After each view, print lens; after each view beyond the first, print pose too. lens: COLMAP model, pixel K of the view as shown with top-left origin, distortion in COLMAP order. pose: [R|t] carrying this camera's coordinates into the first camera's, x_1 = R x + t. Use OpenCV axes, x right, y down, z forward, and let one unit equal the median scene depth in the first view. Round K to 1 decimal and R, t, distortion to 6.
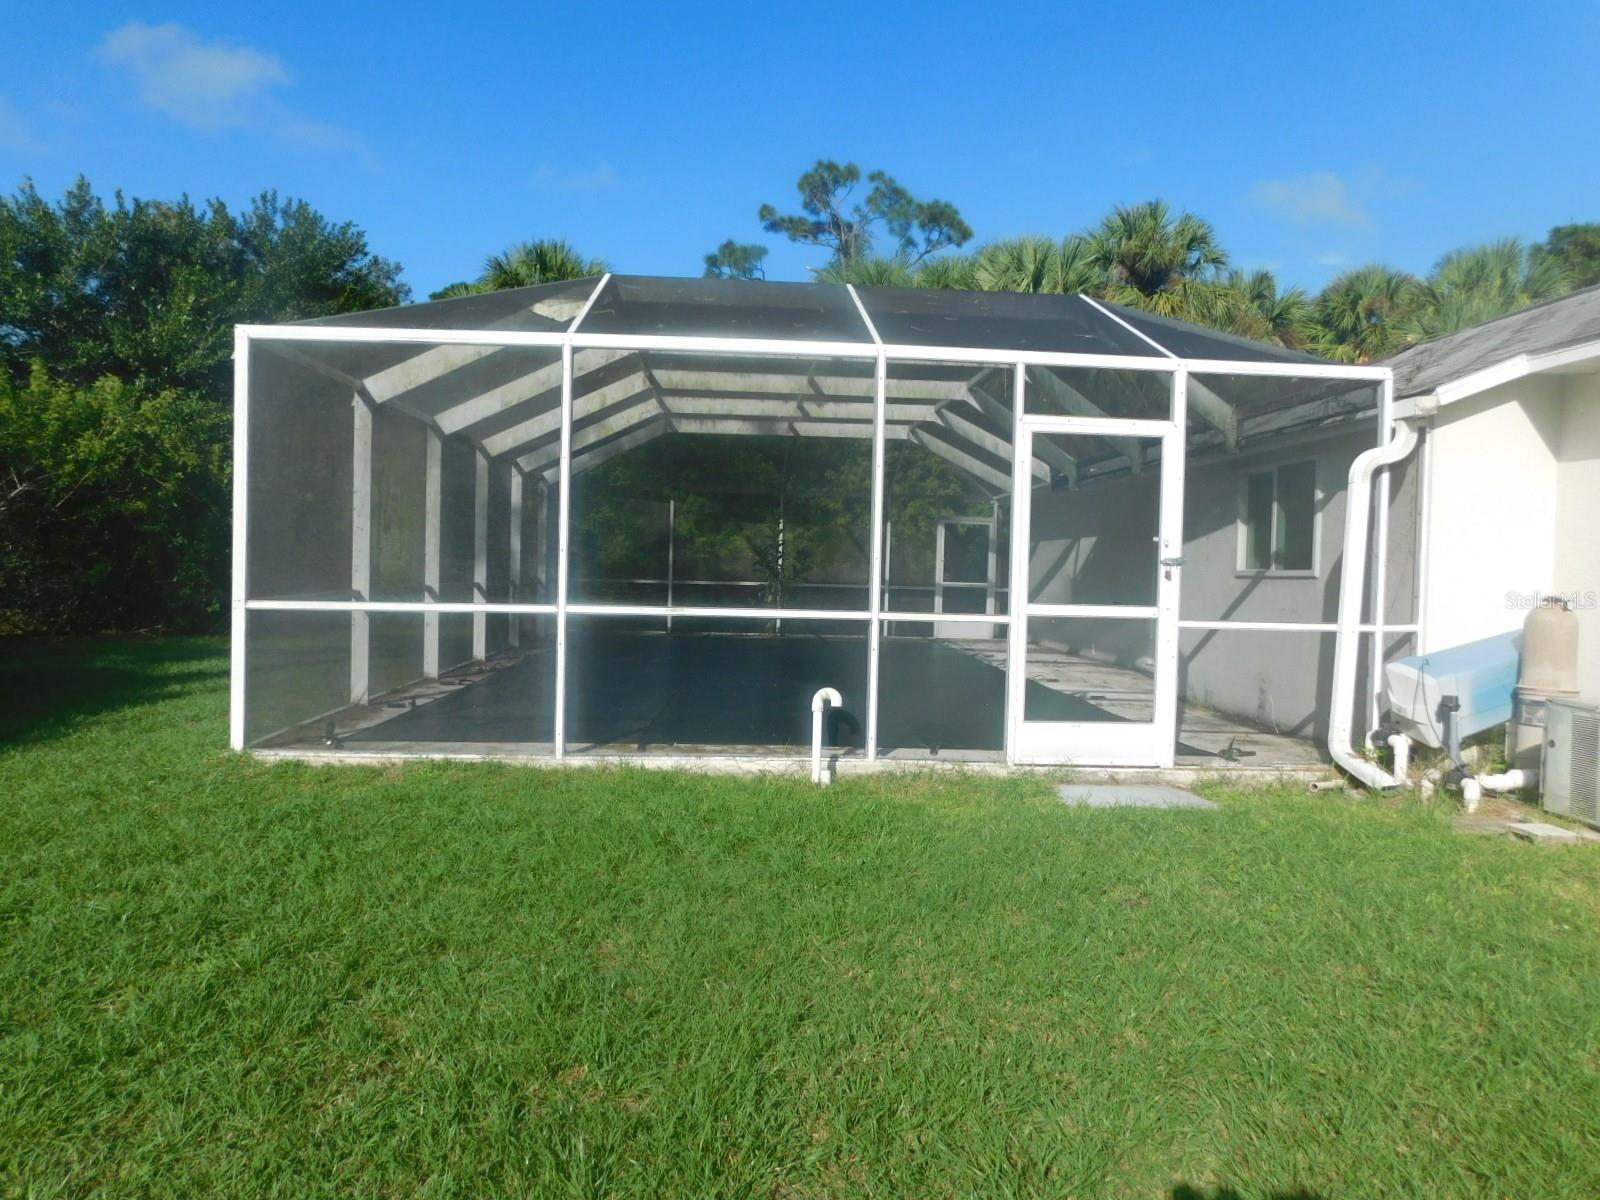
lens RADIAL K [[1068.7, 0, 794.0], [0, 1068.7, 609.7], [0, 0, 1]] dist [0.003154, 0.004155]
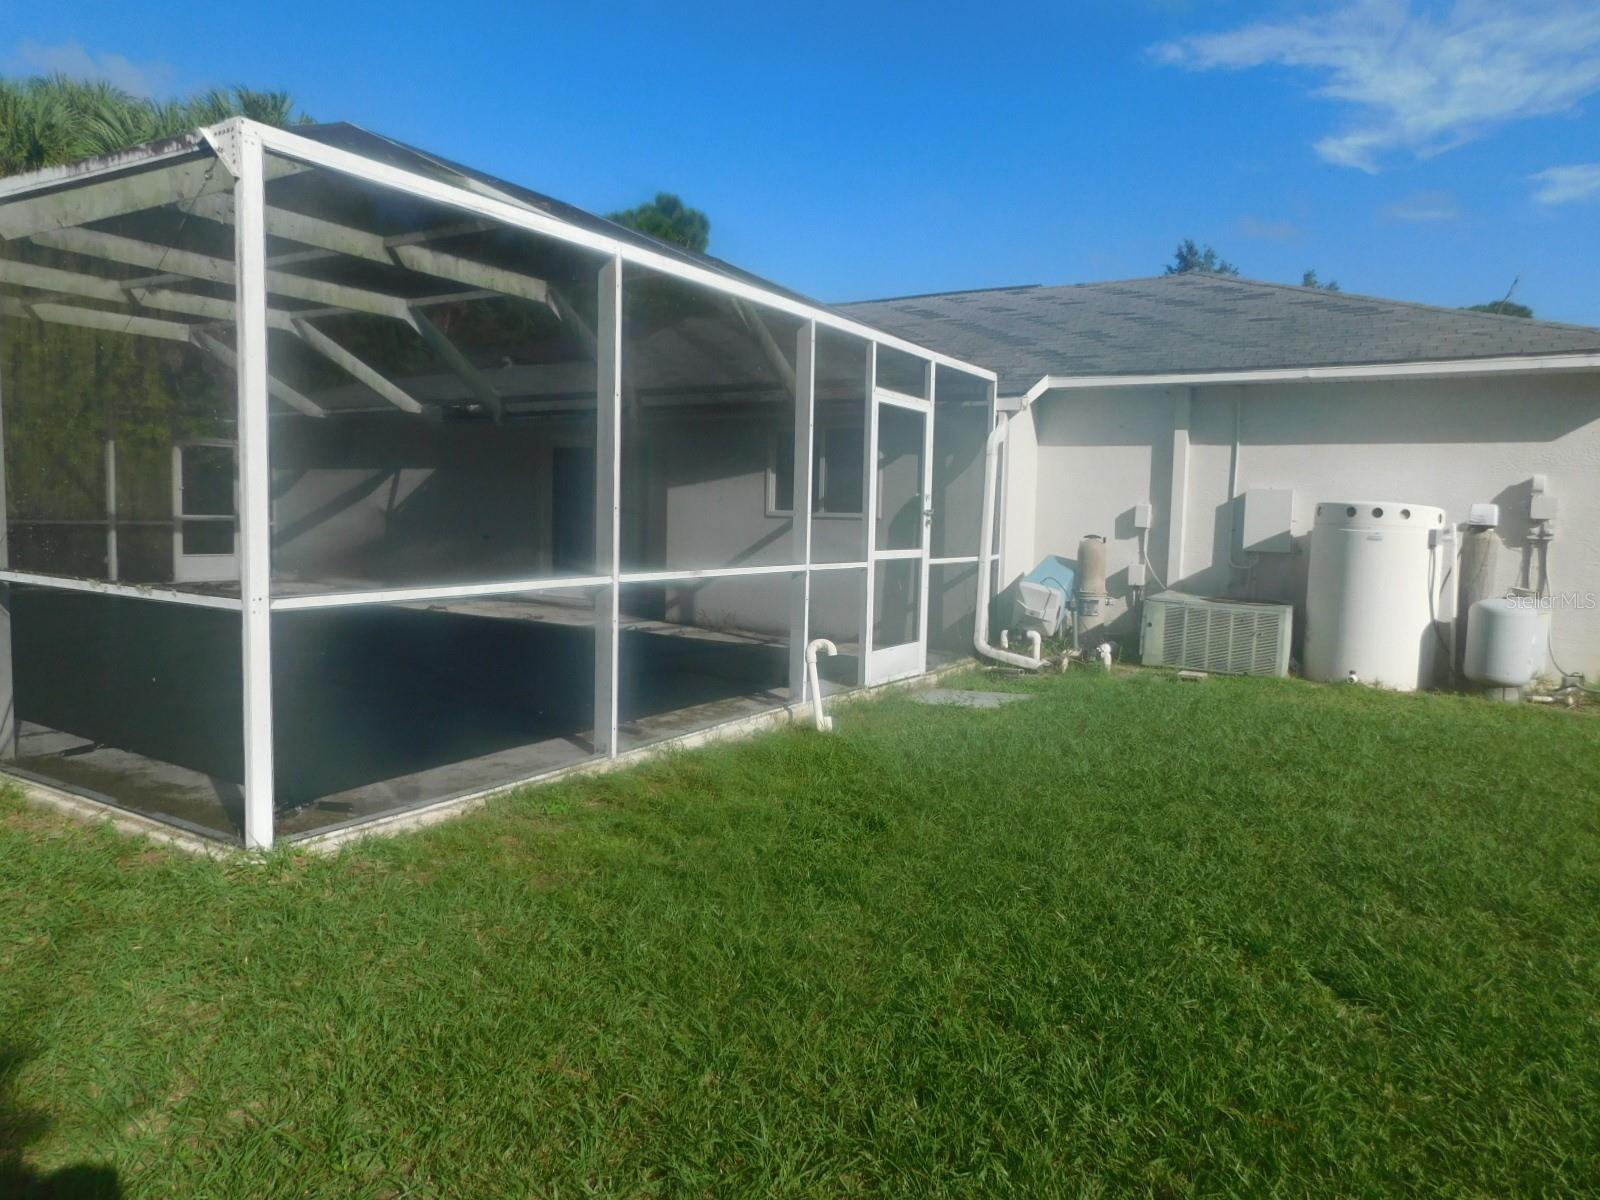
lens RADIAL K [[1068.7, 0, 793.8], [0, 1068.7, 588.6], [0, 0, 1]] dist [0.003154, 0.004155]
pose [[0.585723, -0.067061, 0.807732, -0.764164], [0.022028, 0.997520, 0.066845, -0.042796], [-0.810212, -0.021359, 0.585748, 0.384898]]
